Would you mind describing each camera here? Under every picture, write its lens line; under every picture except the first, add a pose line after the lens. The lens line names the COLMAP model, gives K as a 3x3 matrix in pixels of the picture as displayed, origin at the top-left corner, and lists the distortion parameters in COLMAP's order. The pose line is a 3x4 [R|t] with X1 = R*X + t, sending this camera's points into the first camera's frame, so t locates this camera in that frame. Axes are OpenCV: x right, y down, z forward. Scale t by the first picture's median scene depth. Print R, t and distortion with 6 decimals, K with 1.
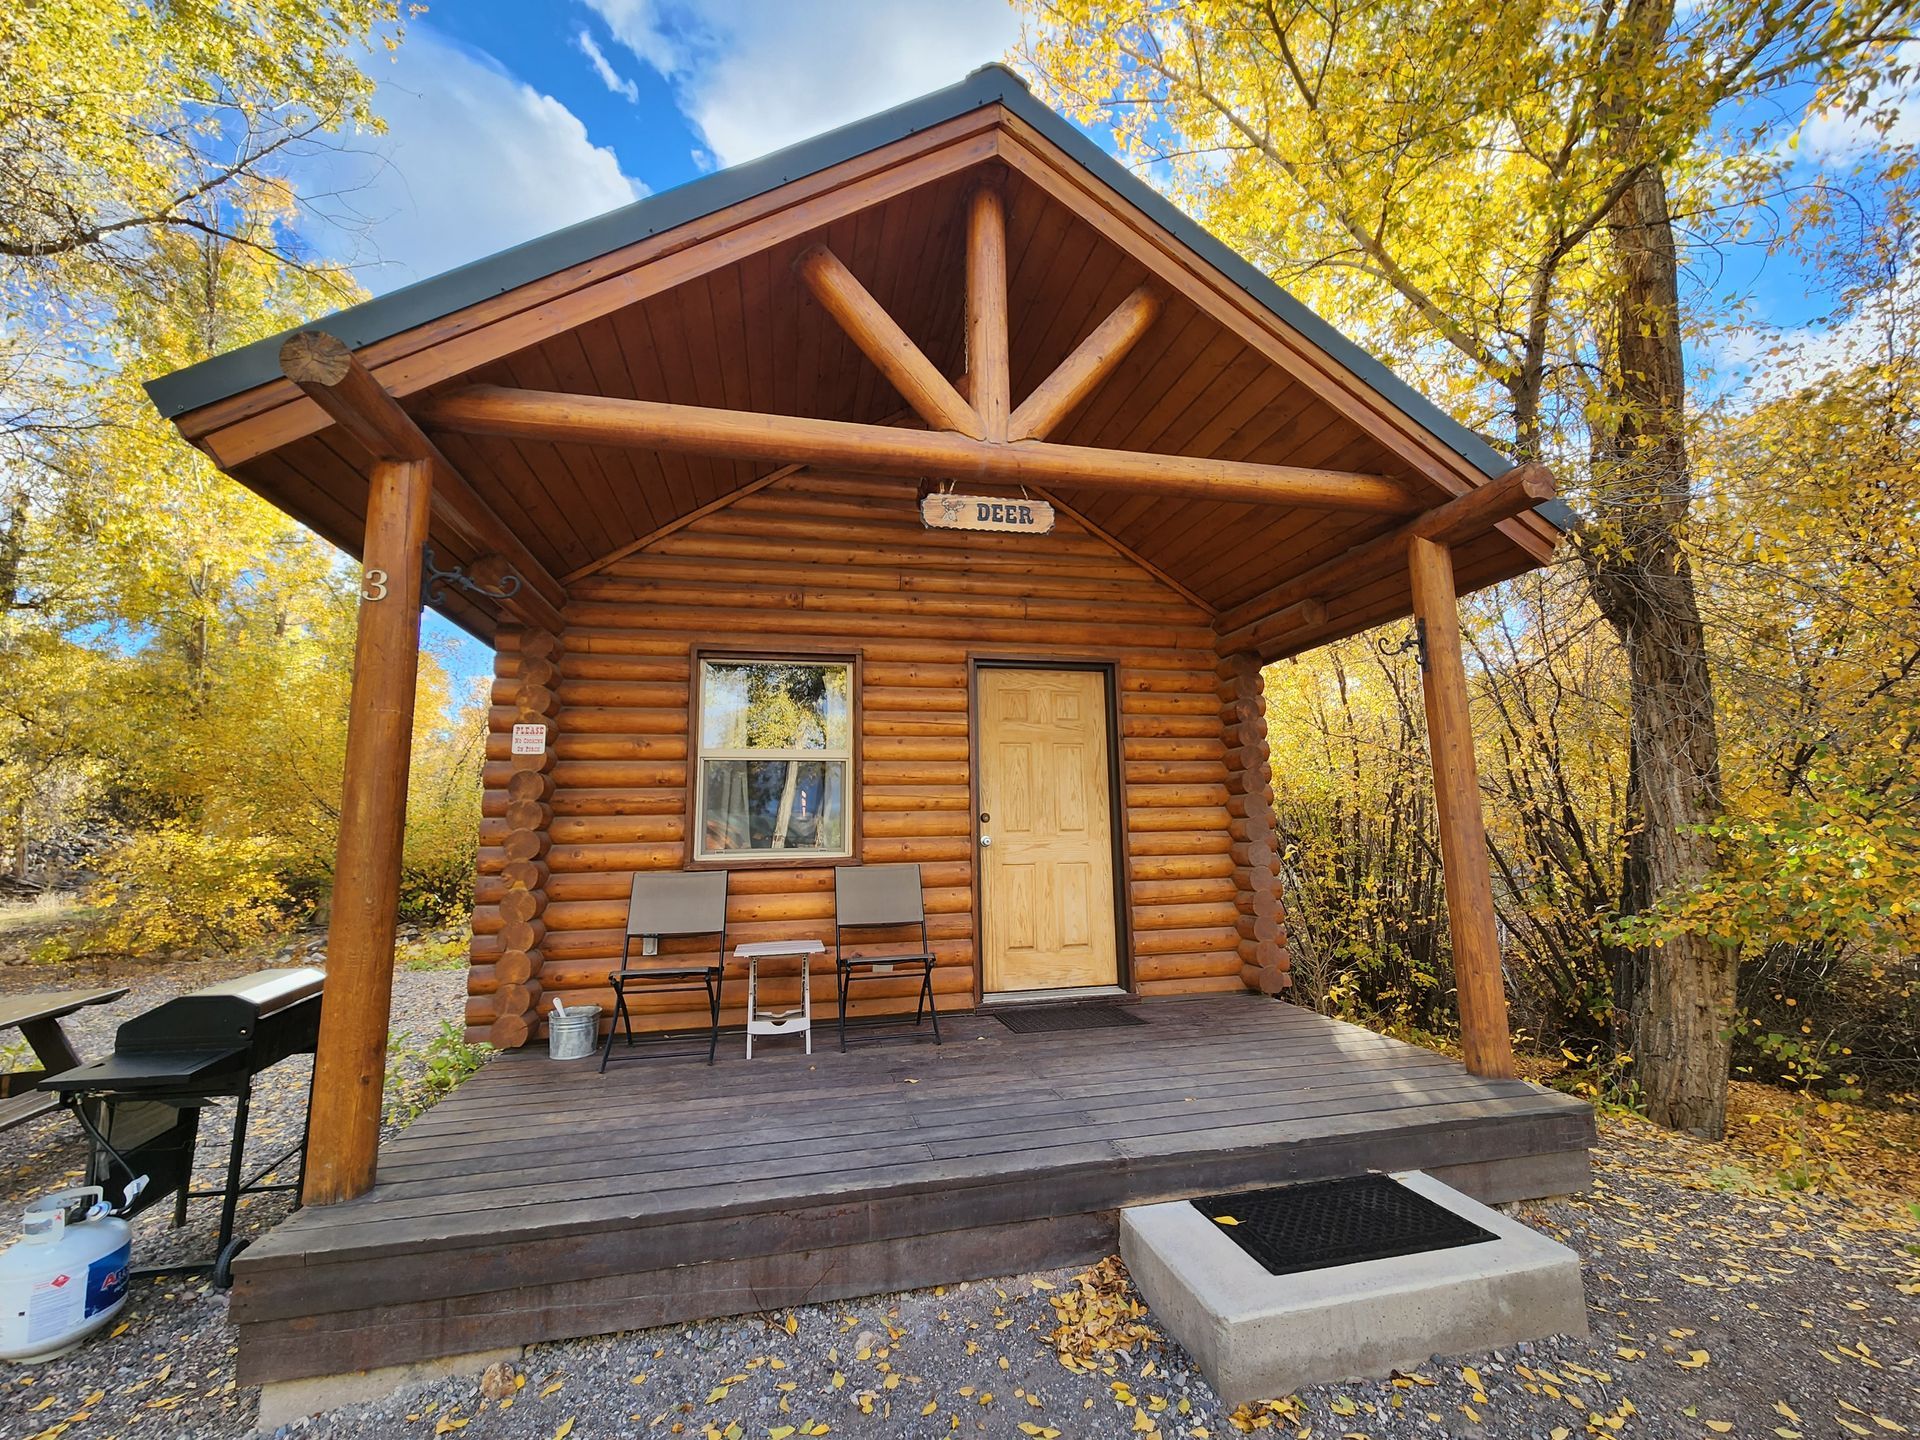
lens RADIAL K [[805.1, 0, 963.0], [0, 805.1, 709.9], [0, 0, 1]] dist [0.001933, 0.000152]
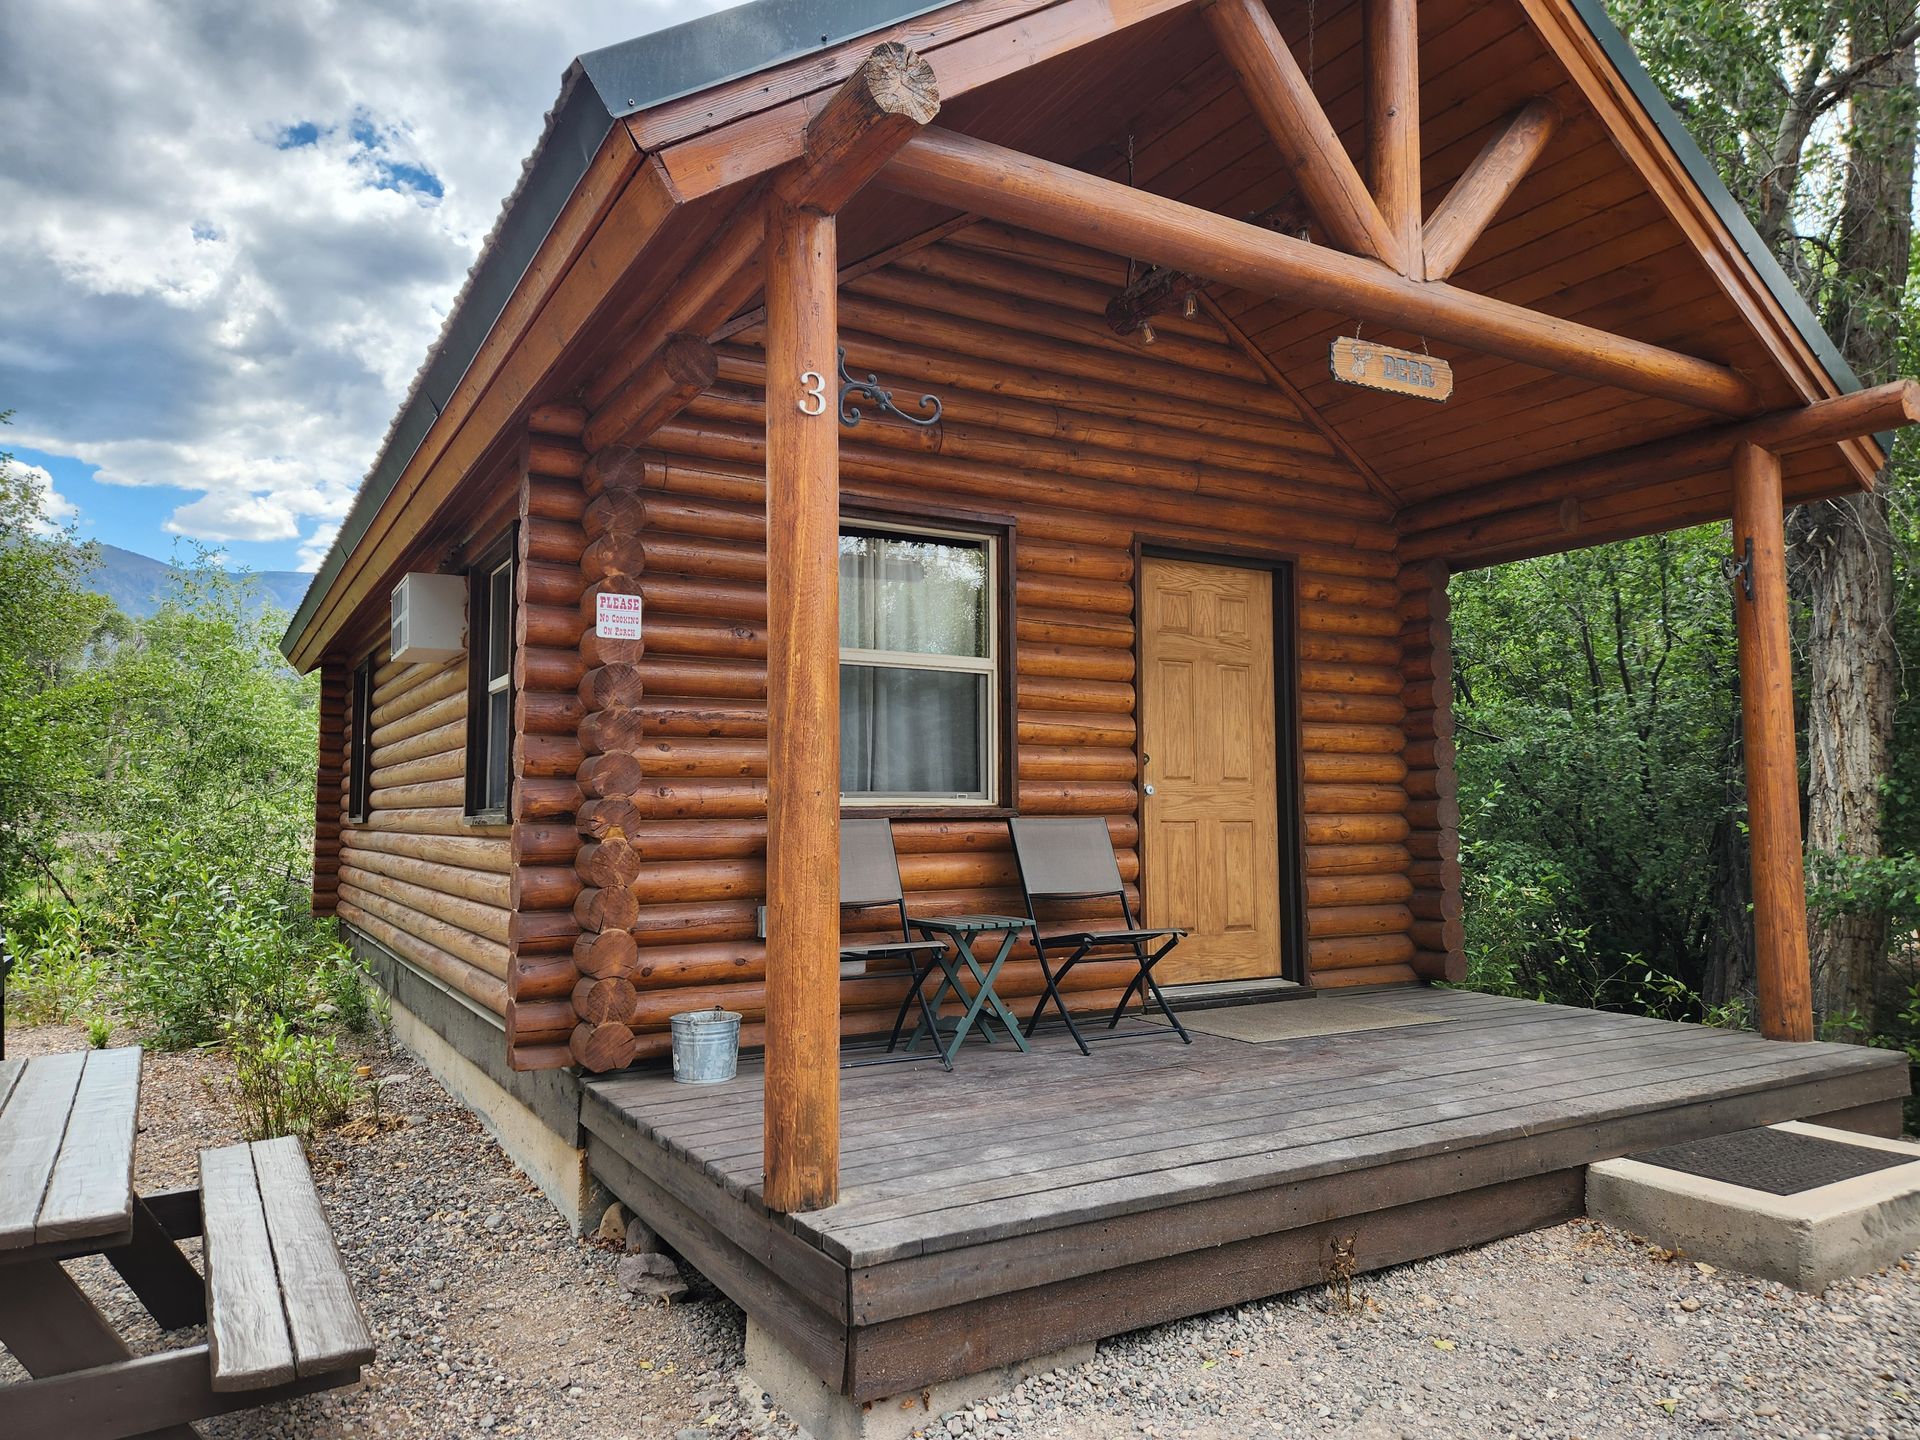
lens RADIAL K [[1284.2, 0, 956.3], [0, 1284.2, 723.4], [0, 0, 1]] dist [0.044781, 0.001125]
pose [[0.954917, 0.035807, 0.294706, -0.493354], [-0.058981, 0.995793, 0.070124, 0.026986], [-0.290955, -0.084344, 0.953012, -0.084171]]
